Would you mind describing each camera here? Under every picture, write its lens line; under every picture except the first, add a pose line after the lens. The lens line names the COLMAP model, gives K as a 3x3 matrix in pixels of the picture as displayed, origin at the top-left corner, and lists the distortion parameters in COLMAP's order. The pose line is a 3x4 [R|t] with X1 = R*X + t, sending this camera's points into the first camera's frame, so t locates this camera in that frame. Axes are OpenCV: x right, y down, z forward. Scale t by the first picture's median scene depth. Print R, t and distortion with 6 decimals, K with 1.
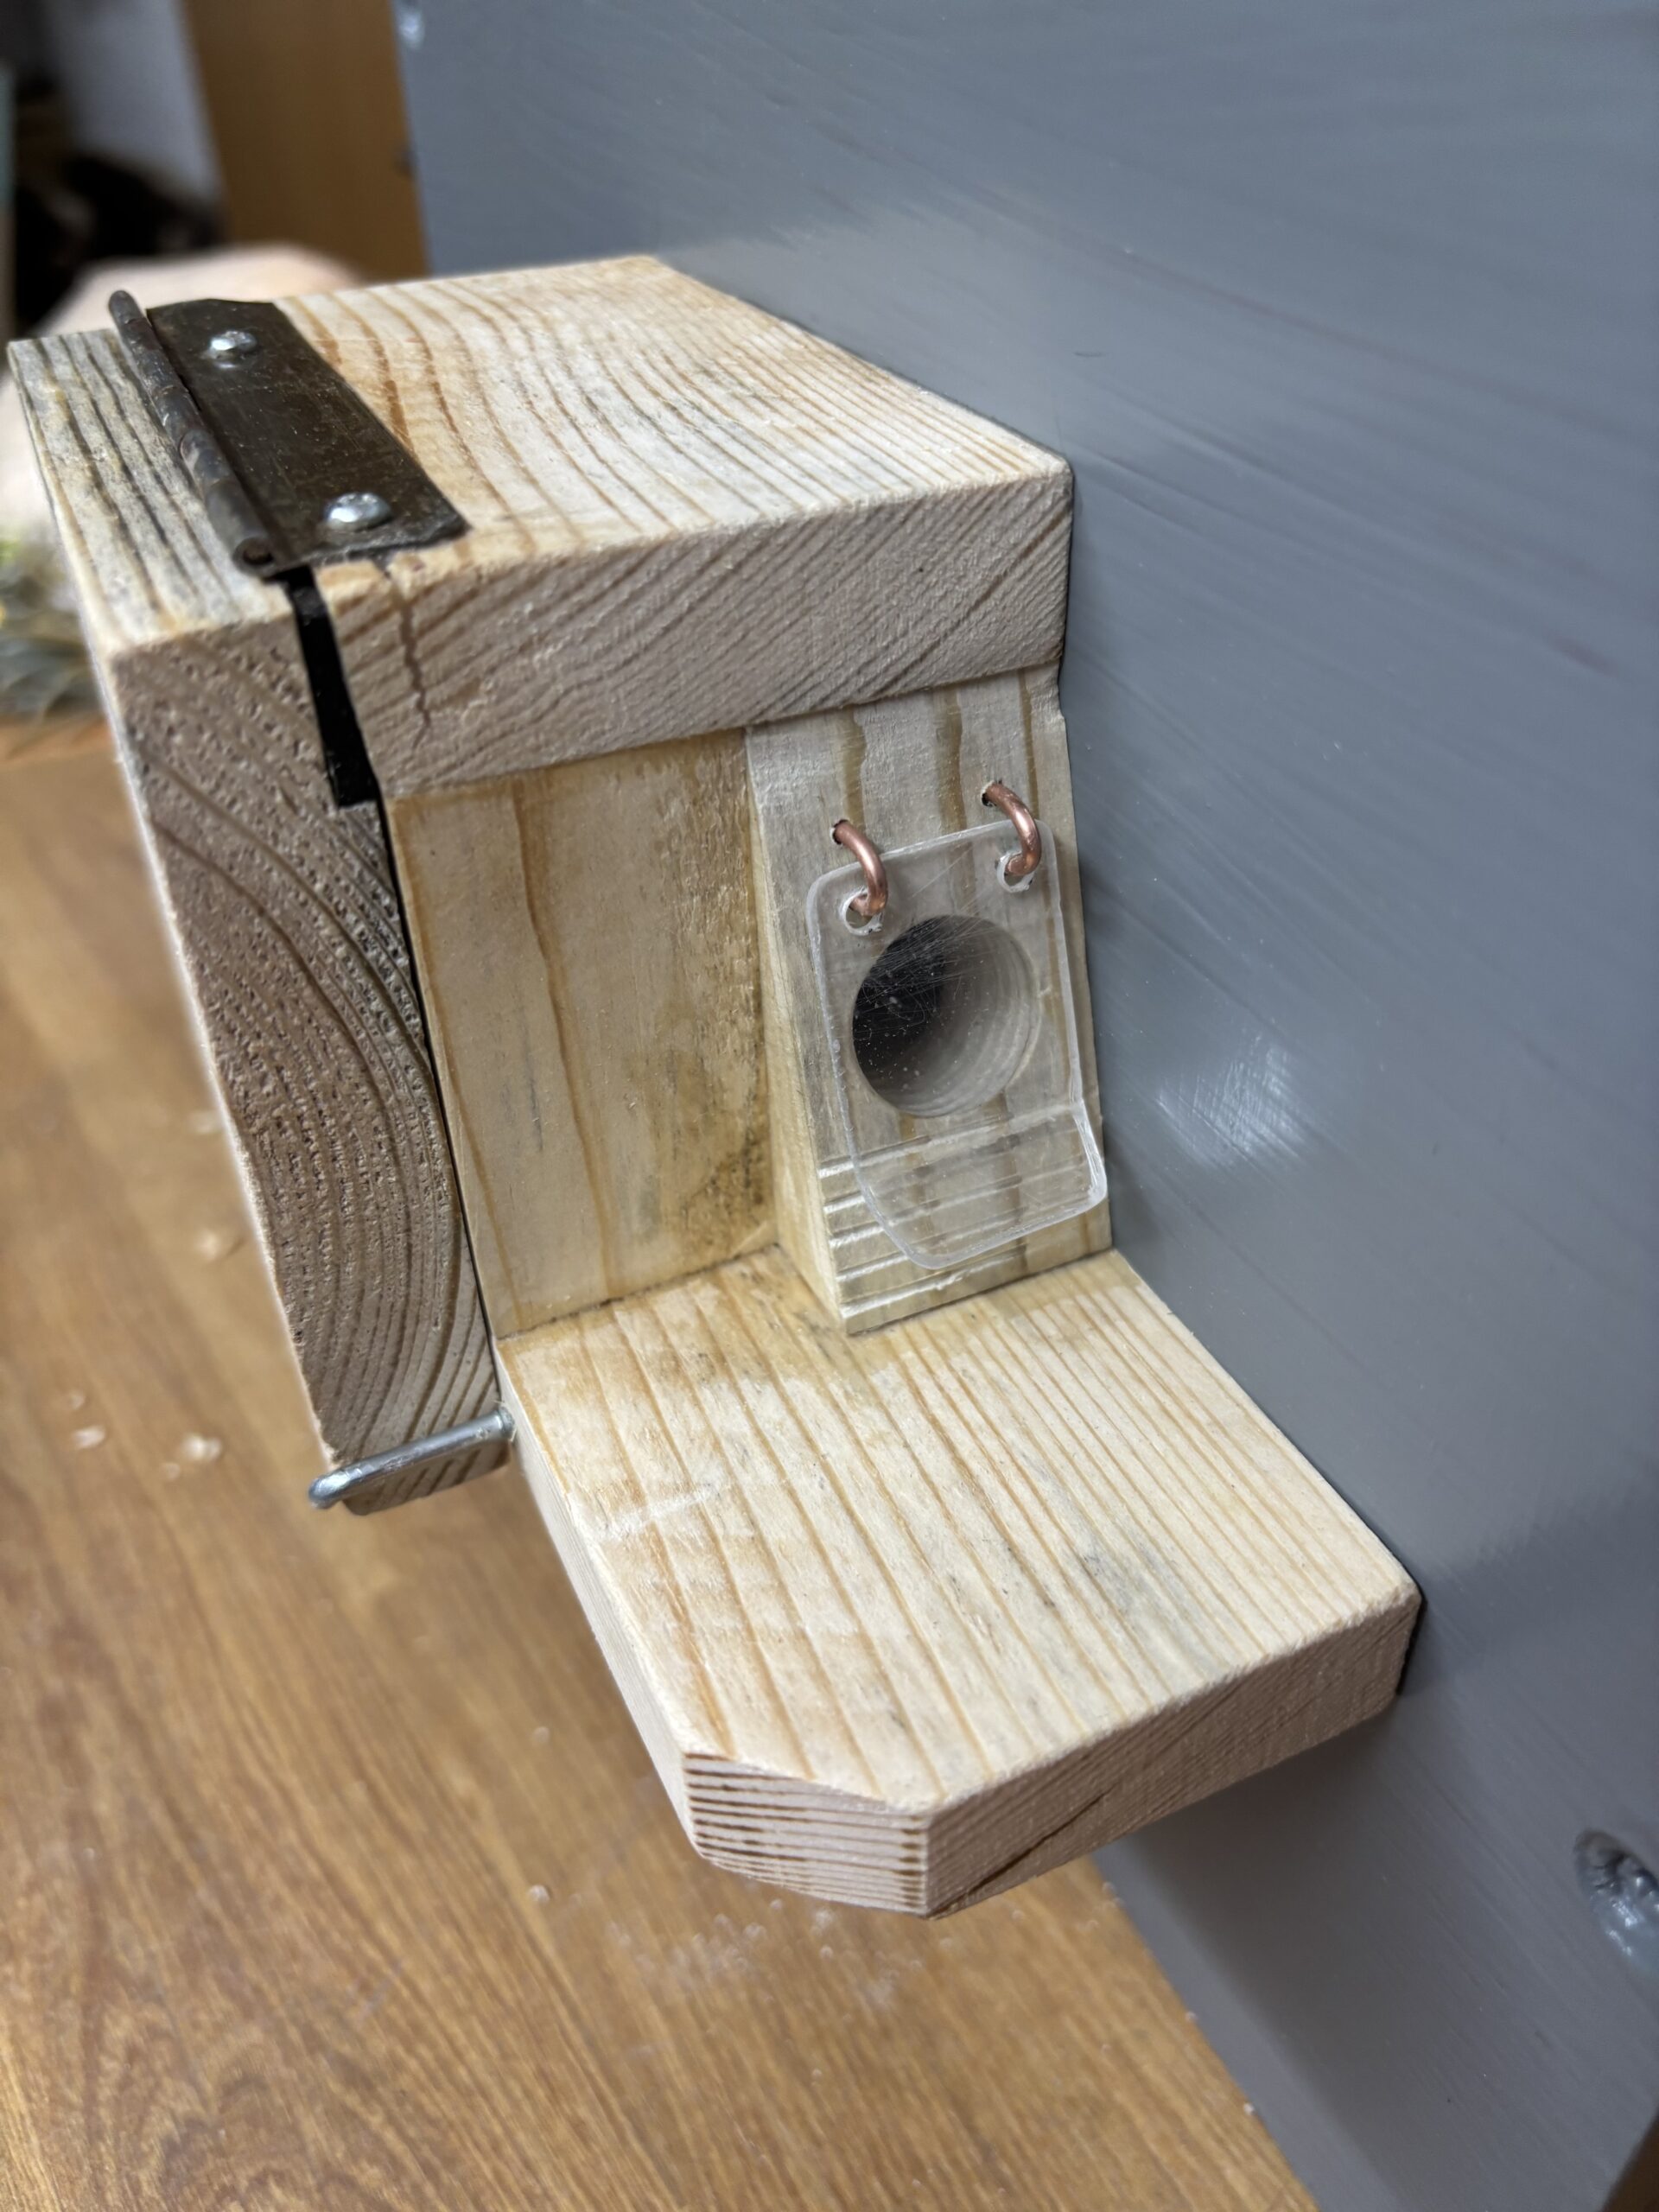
lens RADIAL K [[1799.5, 0, 829.5], [0, 1799.5, 1106.0], [0, 0, 1]] dist [0.004334, 0.002018]
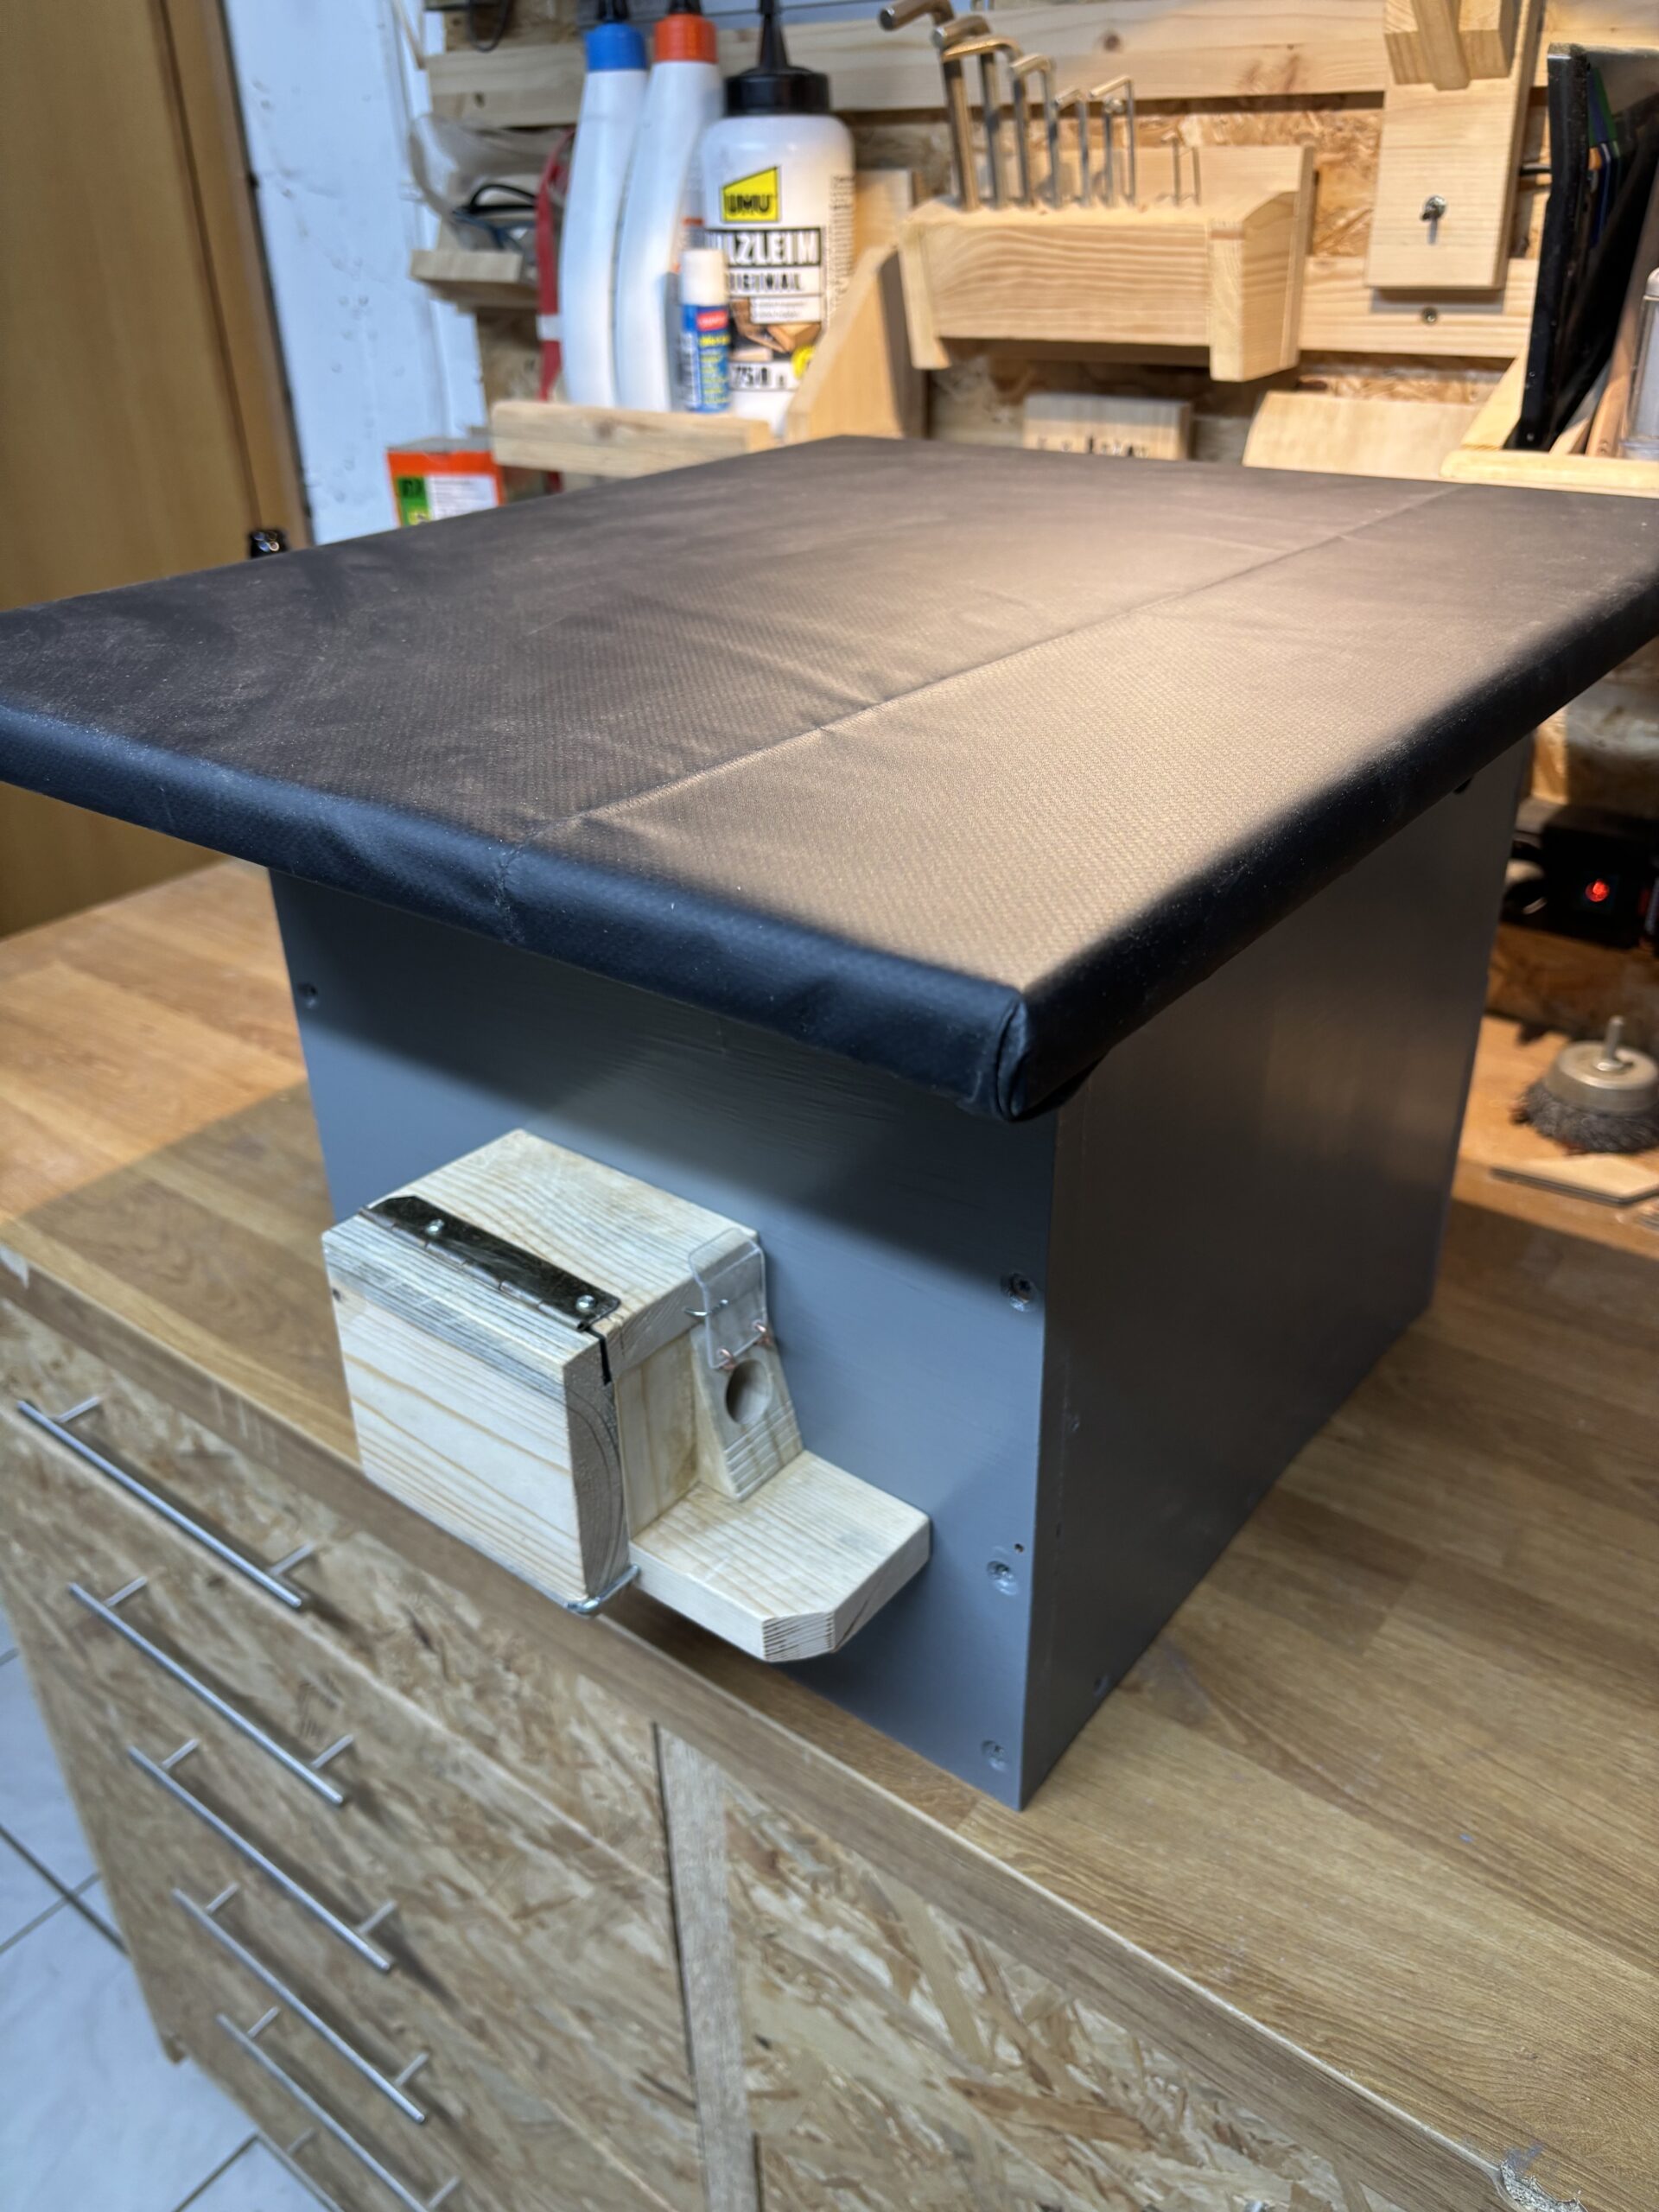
lens RADIAL K [[1799.5, 0, 829.5], [0, 1799.5, 1106.0], [0, 0, 1]] dist [0.004334, 0.002018]
pose [[0.901860, -0.212582, 0.376109, -0.924898], [0.261061, 0.961802, -0.082367, -0.245787], [-0.344233, 0.172471, 0.922907, -2.137019]]
